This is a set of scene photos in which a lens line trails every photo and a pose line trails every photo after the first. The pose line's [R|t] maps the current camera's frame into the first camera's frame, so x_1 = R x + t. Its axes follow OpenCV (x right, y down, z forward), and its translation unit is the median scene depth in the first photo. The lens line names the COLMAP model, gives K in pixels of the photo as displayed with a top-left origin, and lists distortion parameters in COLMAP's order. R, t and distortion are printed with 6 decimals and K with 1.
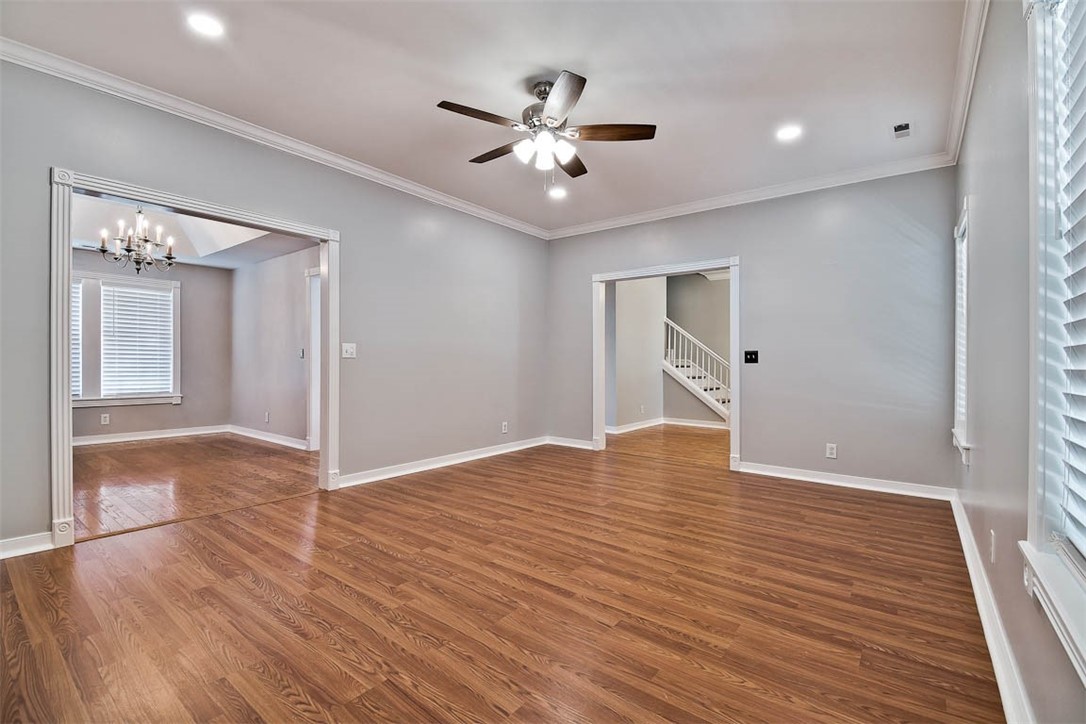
lens RADIAL K [[478.3, 0, 541.6], [0, 478.3, 370.3], [0, 0, 1]] dist [-0.021146, -0.001402]
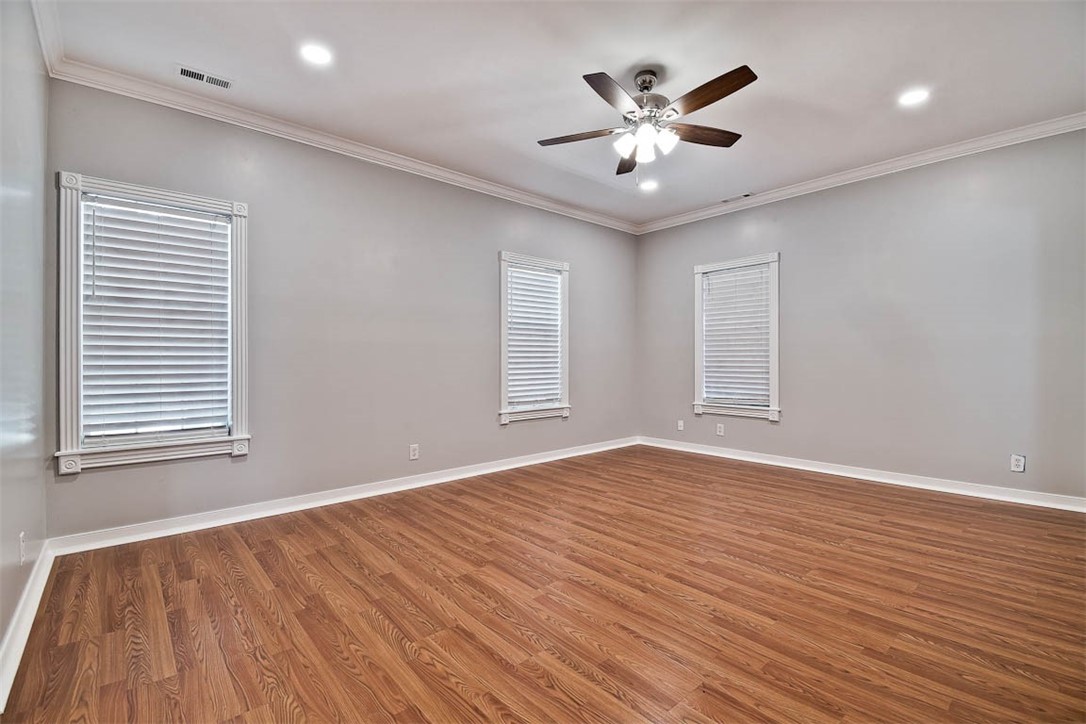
lens RADIAL K [[478.3, 0, 545.7], [0, 478.3, 358.0], [0, 0, 1]] dist [-0.021146, -0.001402]
pose [[-0.983764, -0.001679, 0.179458, 0.036487], [0.000891, 0.999898, 0.014239, -0.035202], [-0.179464, 0.014168, -0.983663, 2.025119]]
